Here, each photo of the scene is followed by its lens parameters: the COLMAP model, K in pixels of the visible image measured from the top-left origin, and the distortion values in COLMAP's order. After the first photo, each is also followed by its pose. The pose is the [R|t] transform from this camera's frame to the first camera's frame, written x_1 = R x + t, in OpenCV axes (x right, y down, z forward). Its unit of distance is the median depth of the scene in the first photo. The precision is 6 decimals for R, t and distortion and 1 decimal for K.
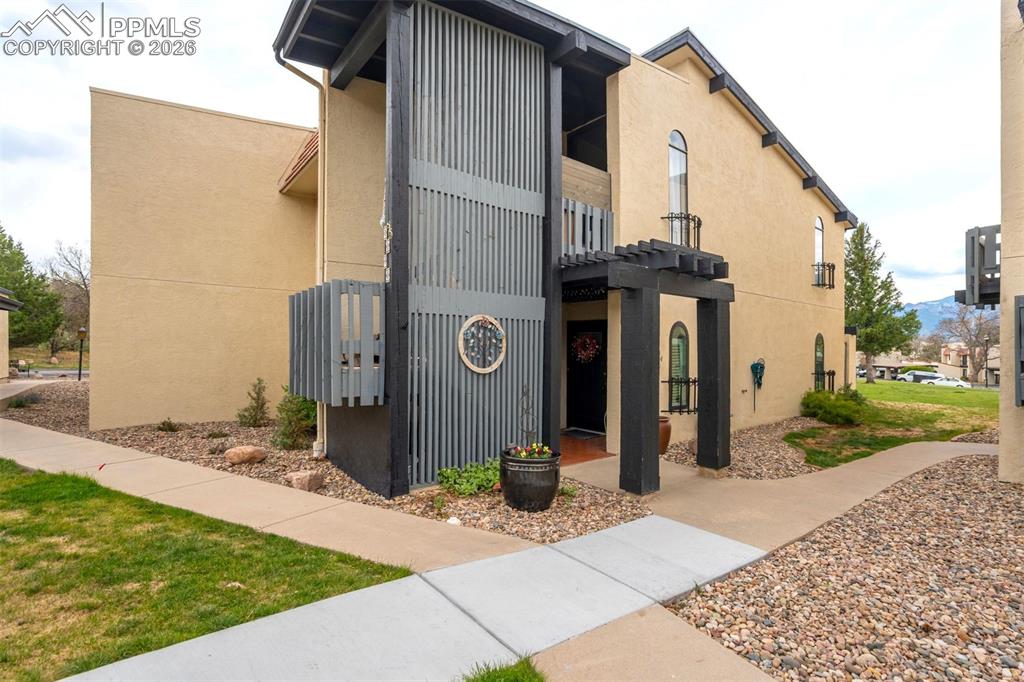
lens RADIAL K [[478.6, 0, 483.7], [0, 478.6, 352.8], [0, 0, 1]] dist [-0.020777, 0.005310]
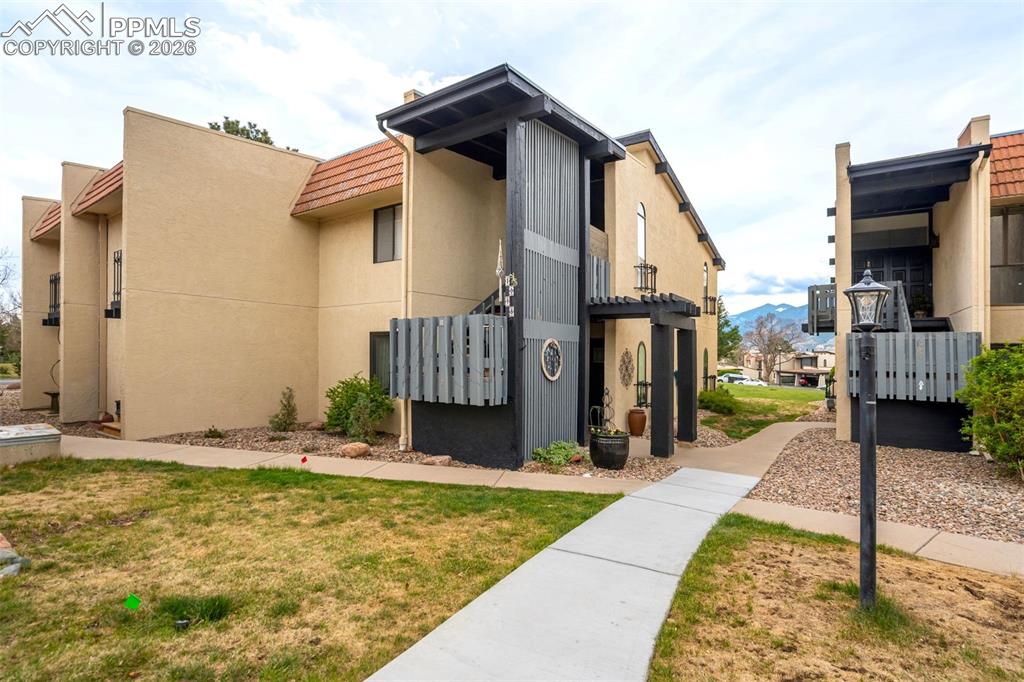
lens RADIAL K [[478.6, 0, 467.6], [0, 478.6, 359.6], [0, 0, 1]] dist [-0.020777, 0.005310]
pose [[0.966778, -0.001038, 0.255616, -0.528849], [0.000119, 0.999993, 0.003609, -0.021295], [-0.255618, -0.003459, 0.966772, -0.254861]]
